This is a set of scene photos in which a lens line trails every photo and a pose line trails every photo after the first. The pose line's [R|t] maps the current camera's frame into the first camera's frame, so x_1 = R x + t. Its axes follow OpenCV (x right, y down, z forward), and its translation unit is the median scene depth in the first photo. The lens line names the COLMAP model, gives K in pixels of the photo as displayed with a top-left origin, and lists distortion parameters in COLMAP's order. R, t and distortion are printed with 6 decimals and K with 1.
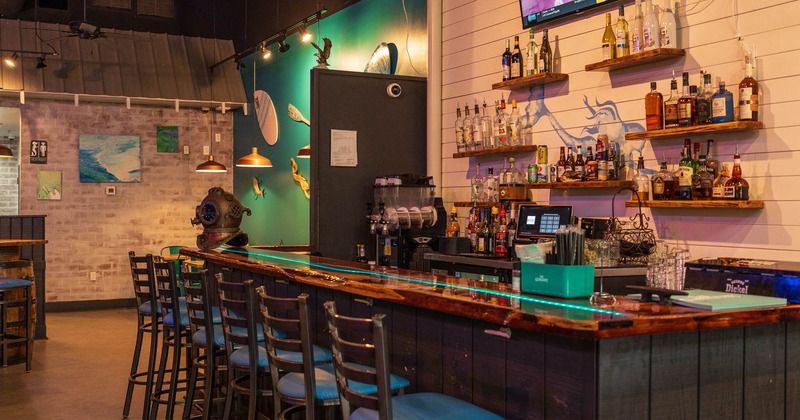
lens RADIAL K [[866.4, 0, 399.3], [0, 866.4, 211.2], [0, 0, 1]] dist [-0.003971, 0.000000]
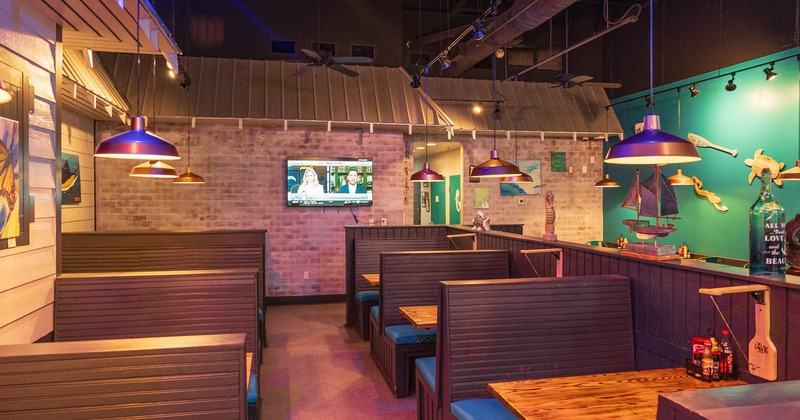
lens RADIAL K [[564.2, 0, 400.5], [0, 564.2, 205.8], [0, 0, 1]] dist [-0.007125, -0.000935]
pose [[0.966400, -0.001318, -0.257040, -0.286340], [0.003752, 0.999953, 0.008980, -0.025062], [0.257016, -0.009643, 0.966359, 0.098832]]
